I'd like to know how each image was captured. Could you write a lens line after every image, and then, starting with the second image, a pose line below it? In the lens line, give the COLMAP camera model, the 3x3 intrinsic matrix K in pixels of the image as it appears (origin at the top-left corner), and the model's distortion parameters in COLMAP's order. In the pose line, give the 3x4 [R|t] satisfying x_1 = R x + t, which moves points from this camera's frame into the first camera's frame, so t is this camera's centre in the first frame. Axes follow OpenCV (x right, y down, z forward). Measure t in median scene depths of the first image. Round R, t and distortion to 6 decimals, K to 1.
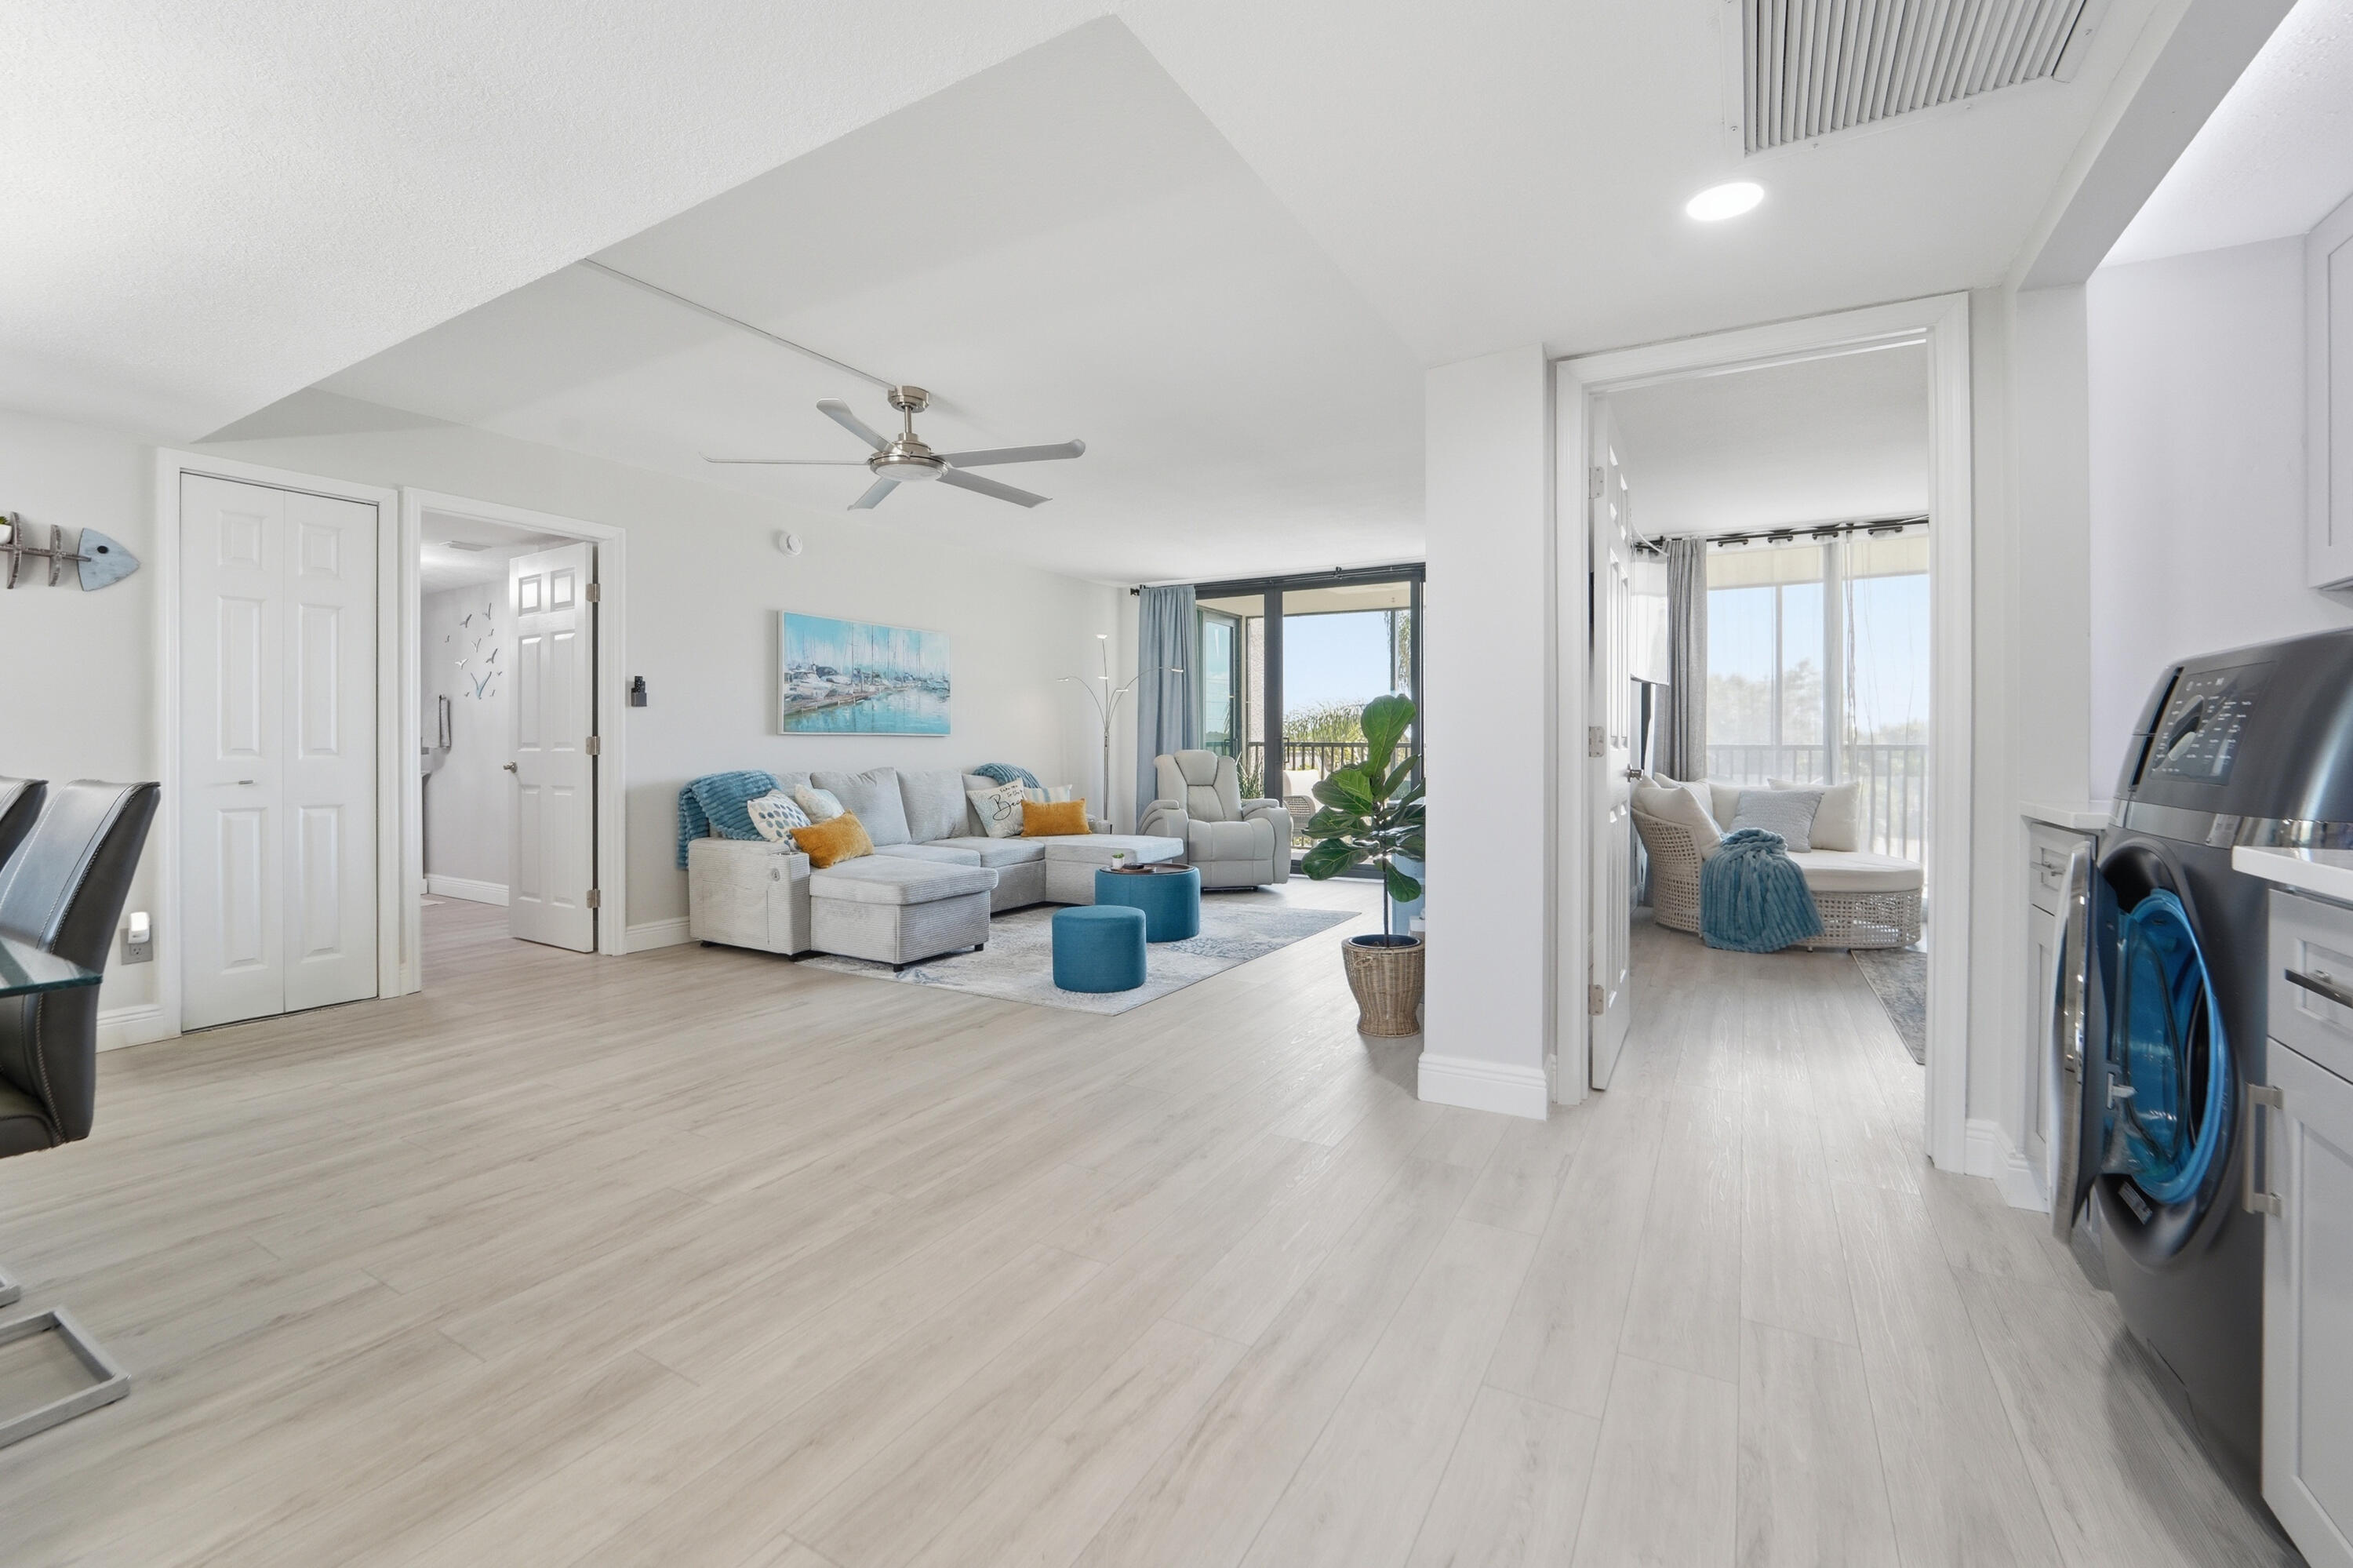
lens RADIAL K [[991.2, 0, 1178.9], [0, 991.2, 744.1], [0, 0, 1]] dist [-0.011948, -0.000159]
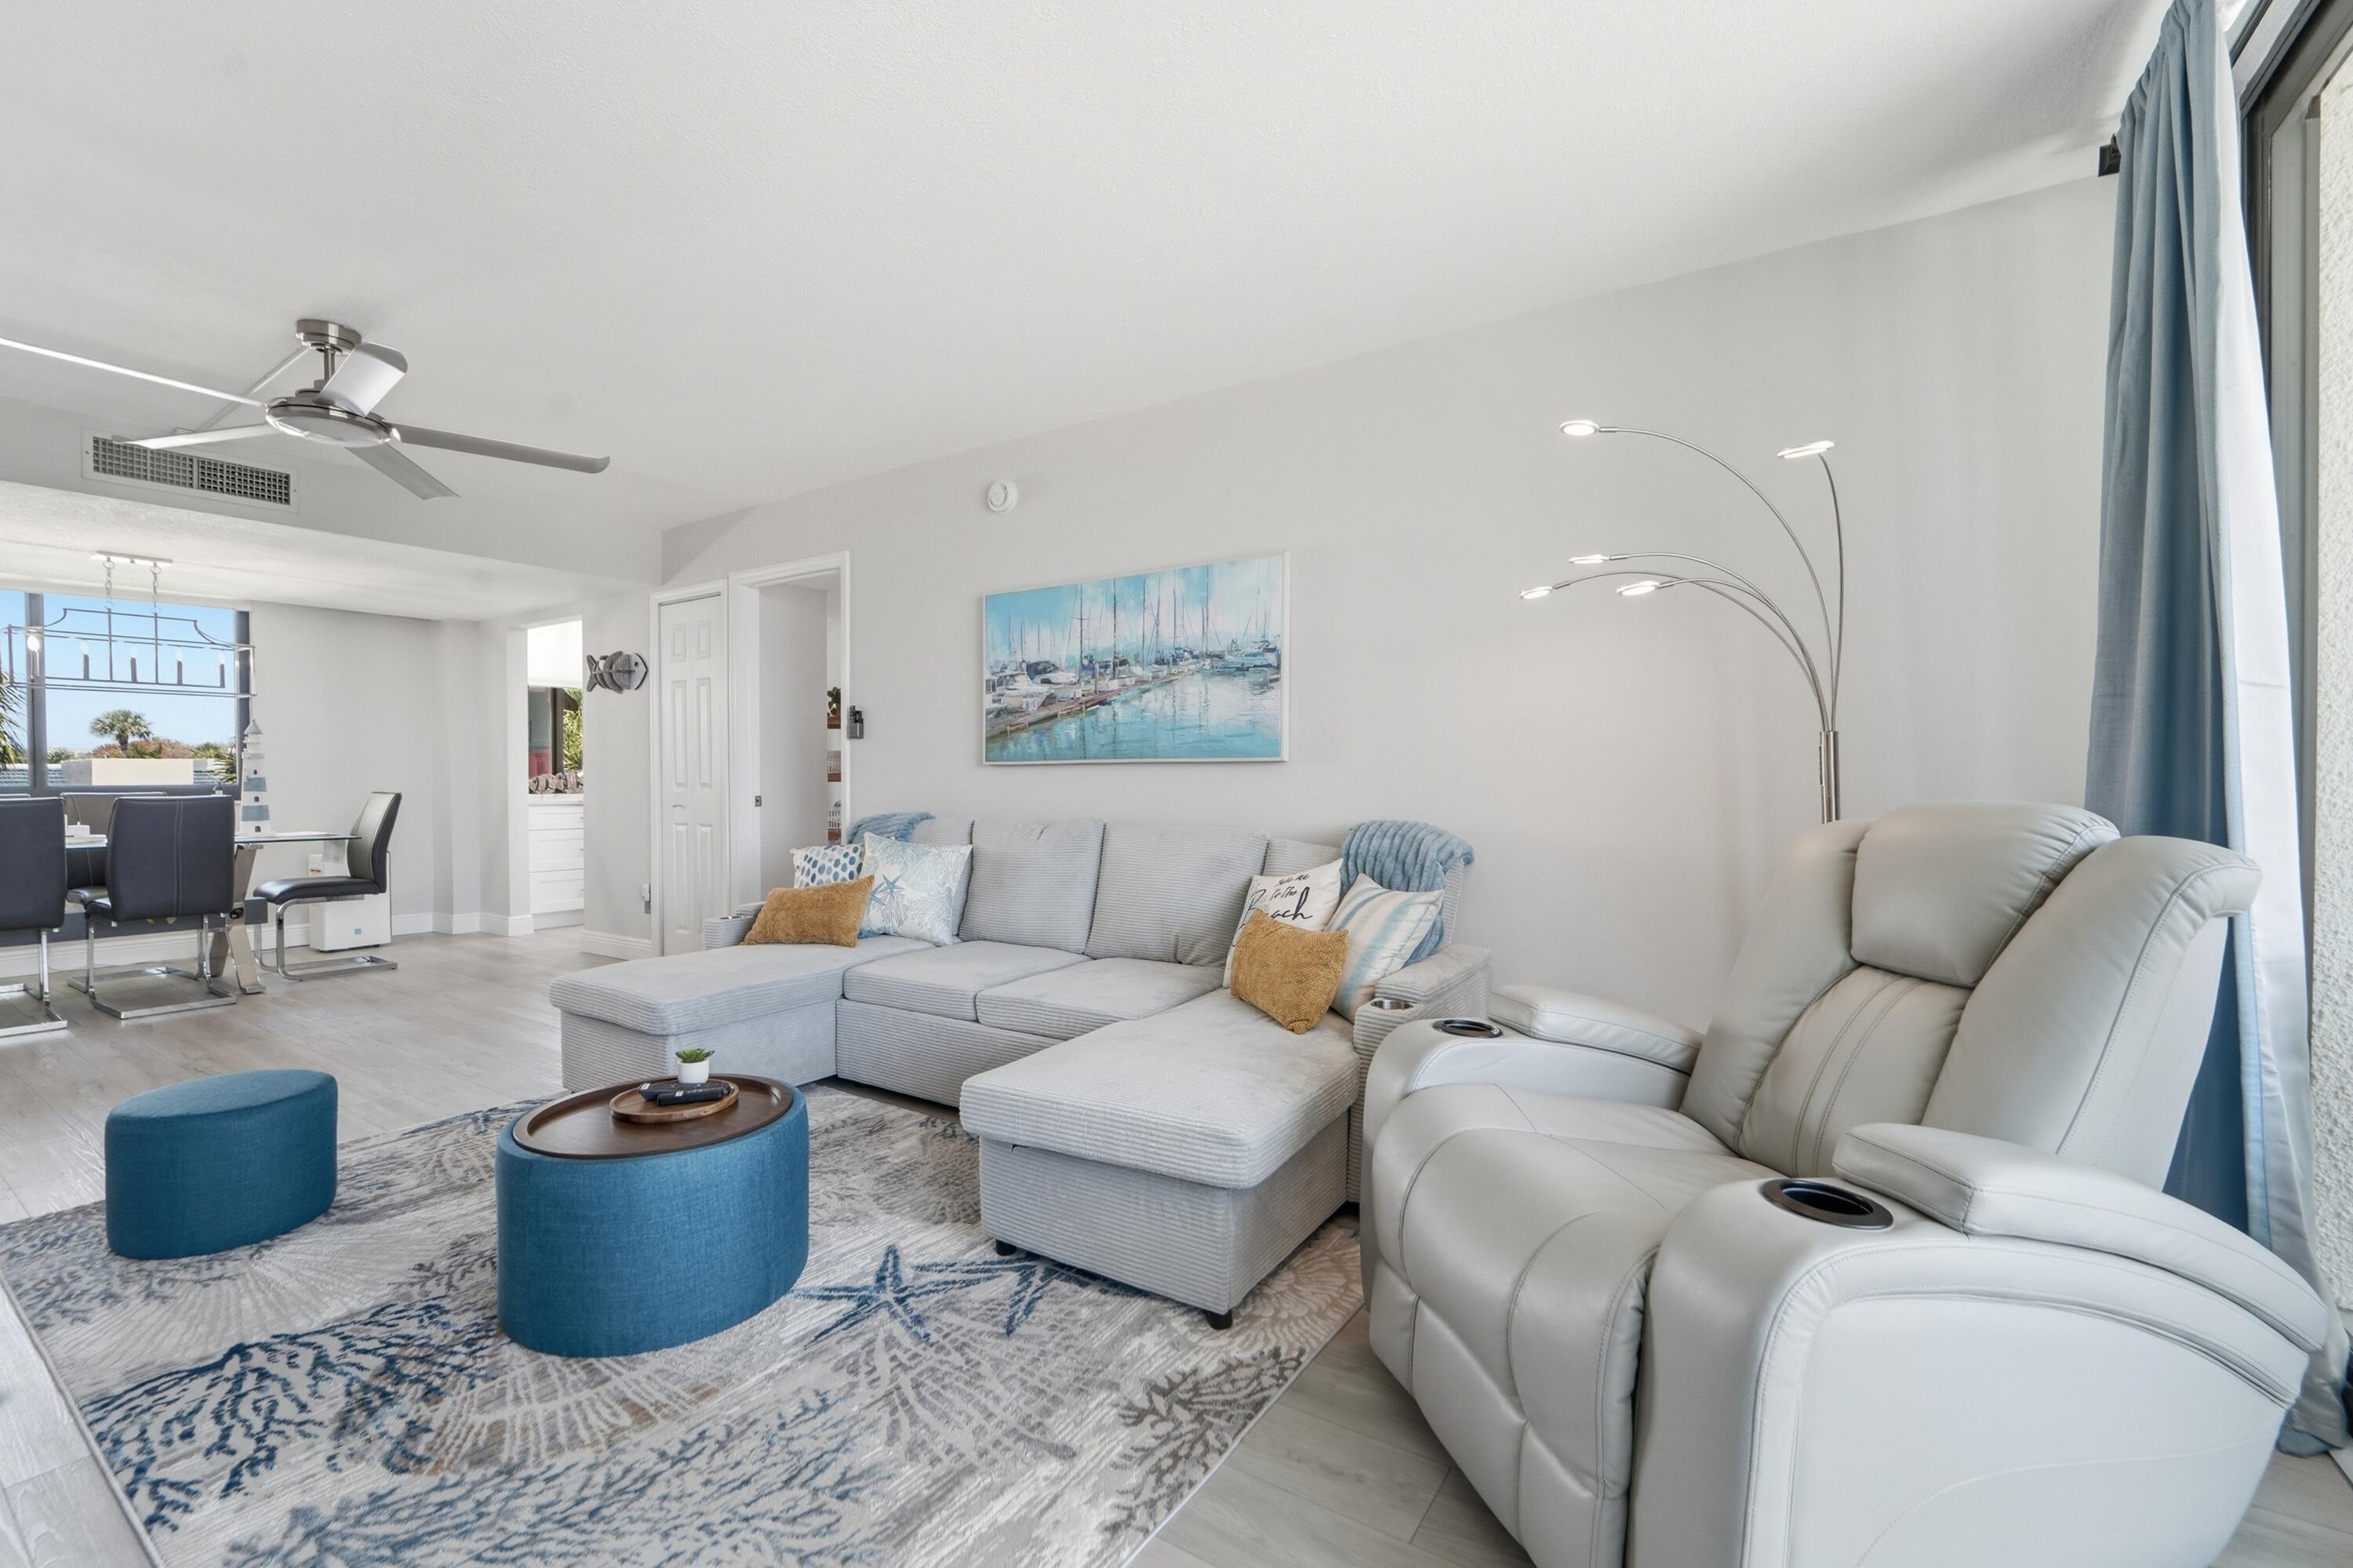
lens RADIAL K [[988.3, 0, 1162.4], [0, 988.3, 796.4], [0, 0, 1]] dist [-0.018753, 0.000372]
pose [[-0.068769, 0.018839, -0.997455, 0.307935], [0.002673, 0.999822, 0.018699, -0.000053], [0.997629, -0.001381, -0.068807, 1.164806]]
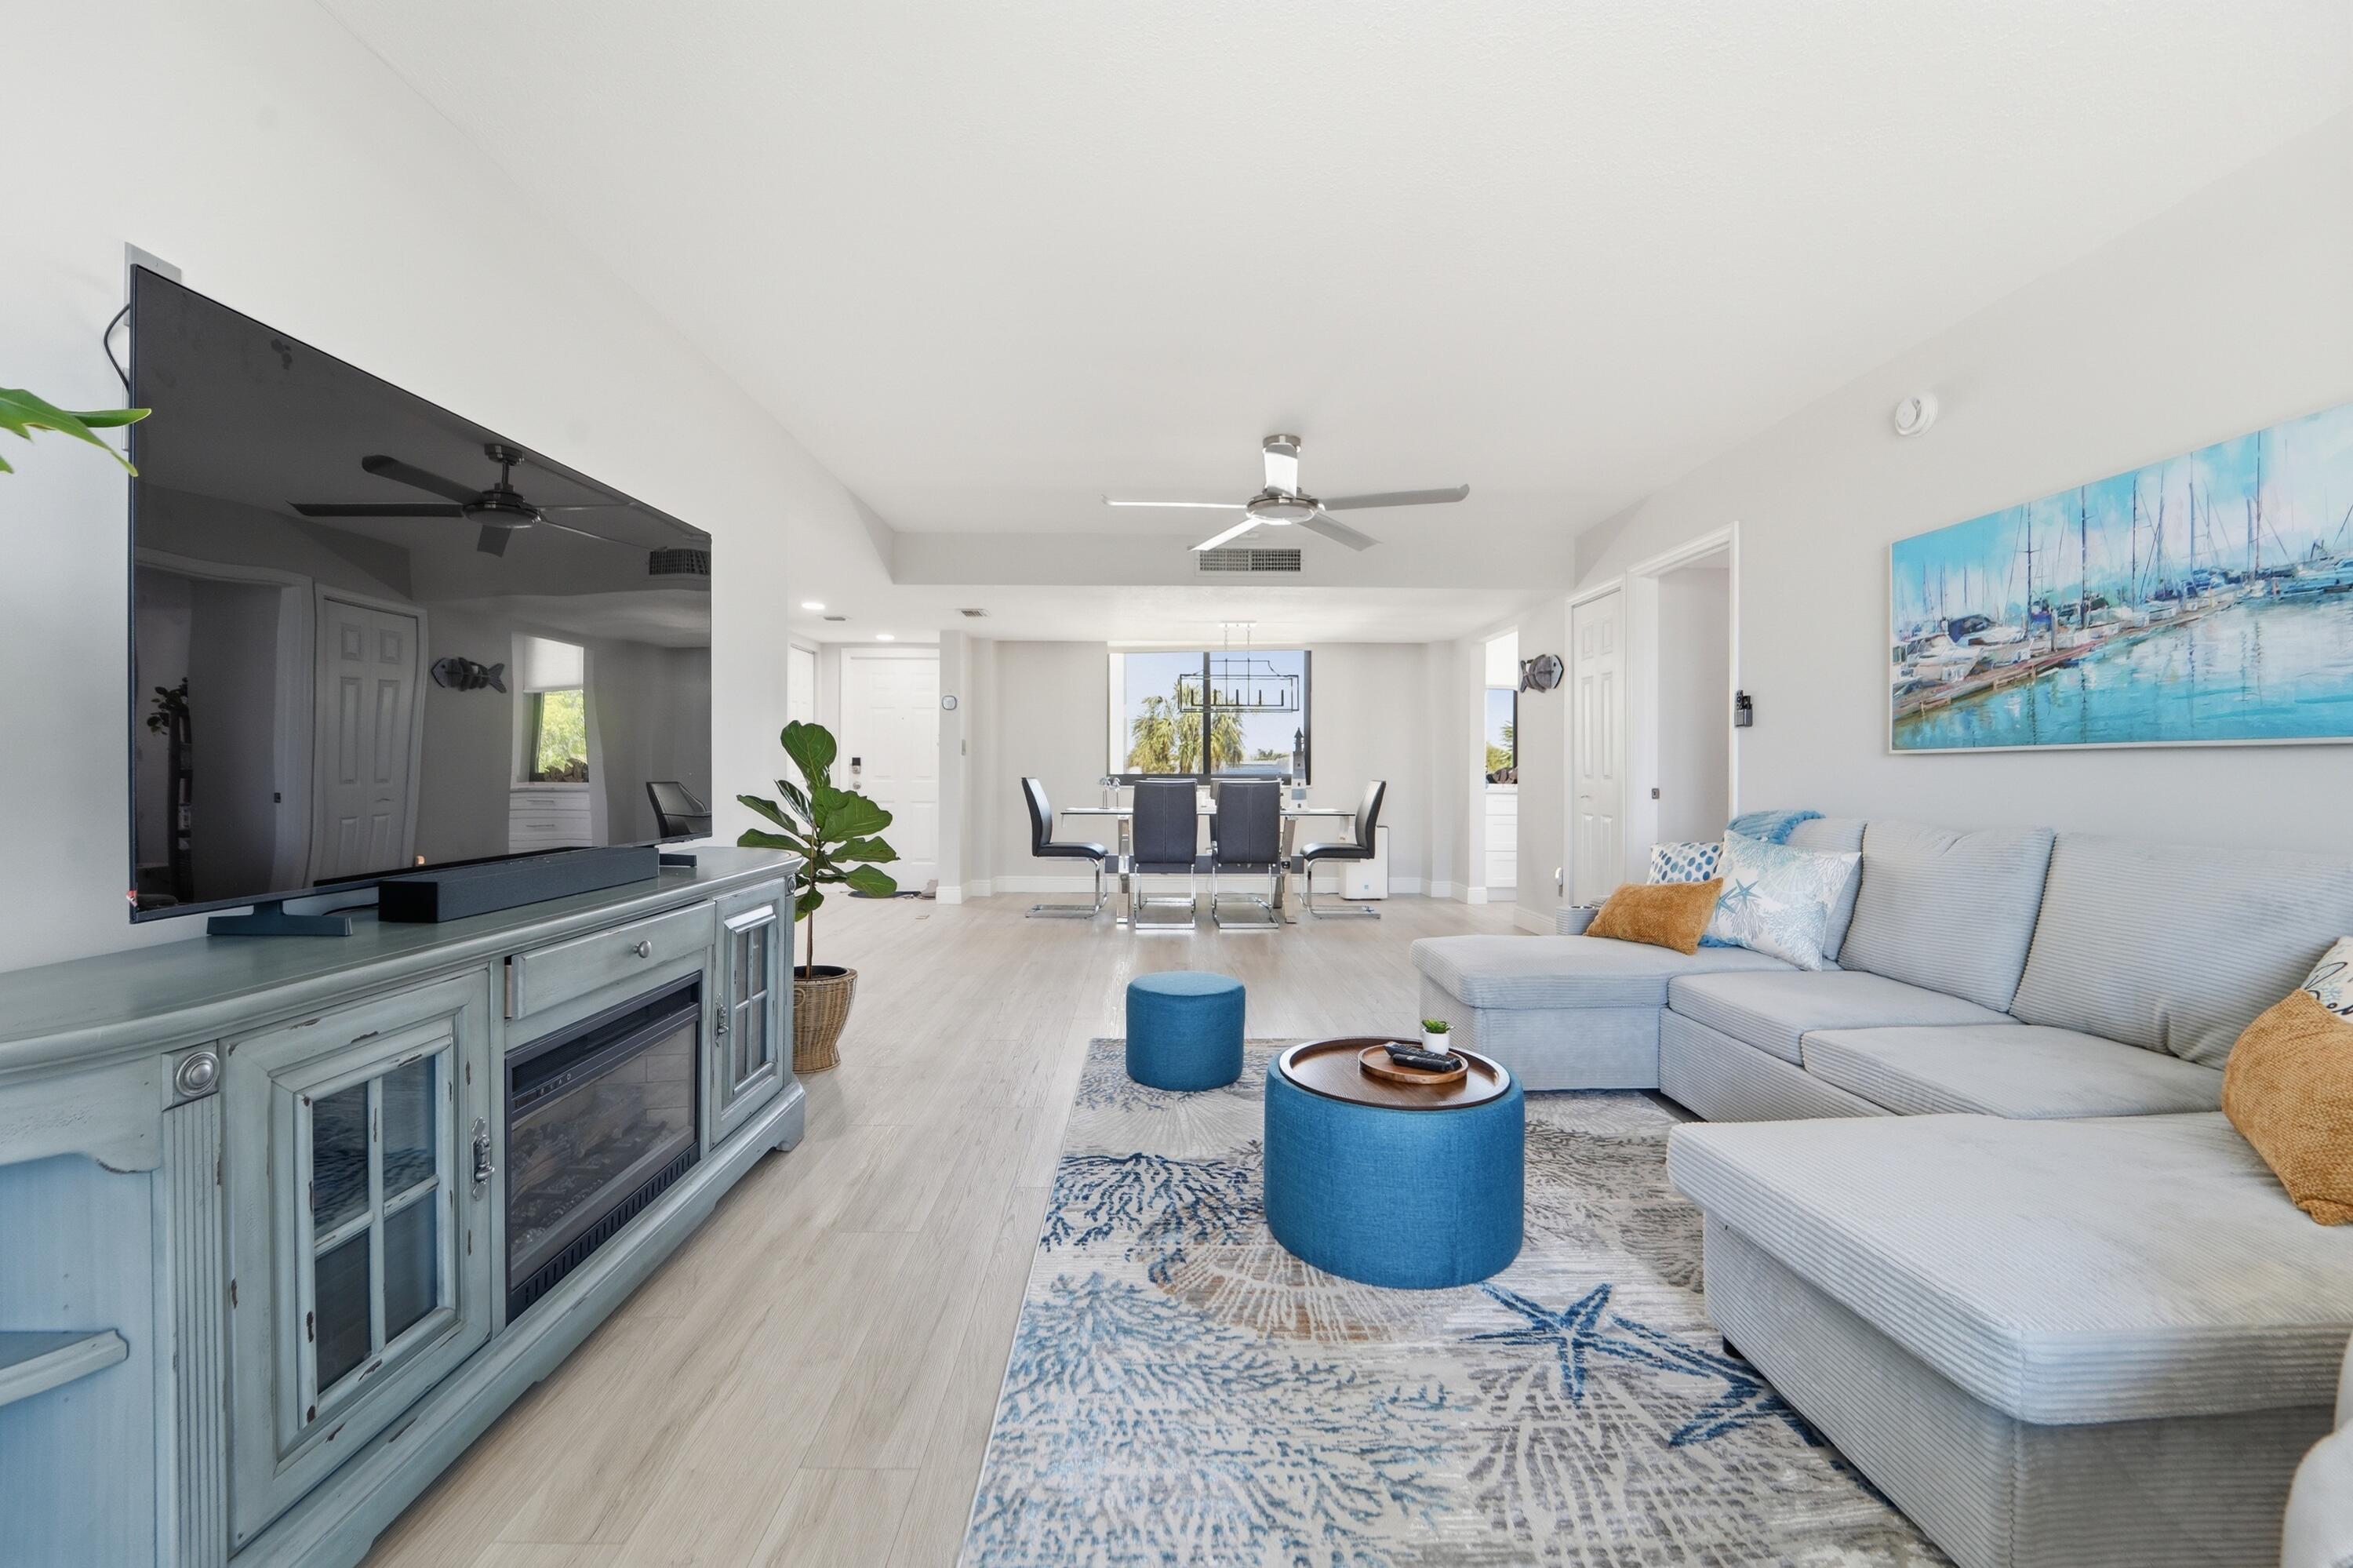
lens RADIAL K [[949.7, 0, 1184.3], [0, 949.7, 771.3], [0, 0, 1]] dist [-0.021310, -0.000142]
pose [[-0.855073, -0.001766, -0.518505, 0.235577], [-0.001666, 0.999998, -0.000659, 0.001173], [0.518505, 0.000301, -0.855074, 1.239635]]
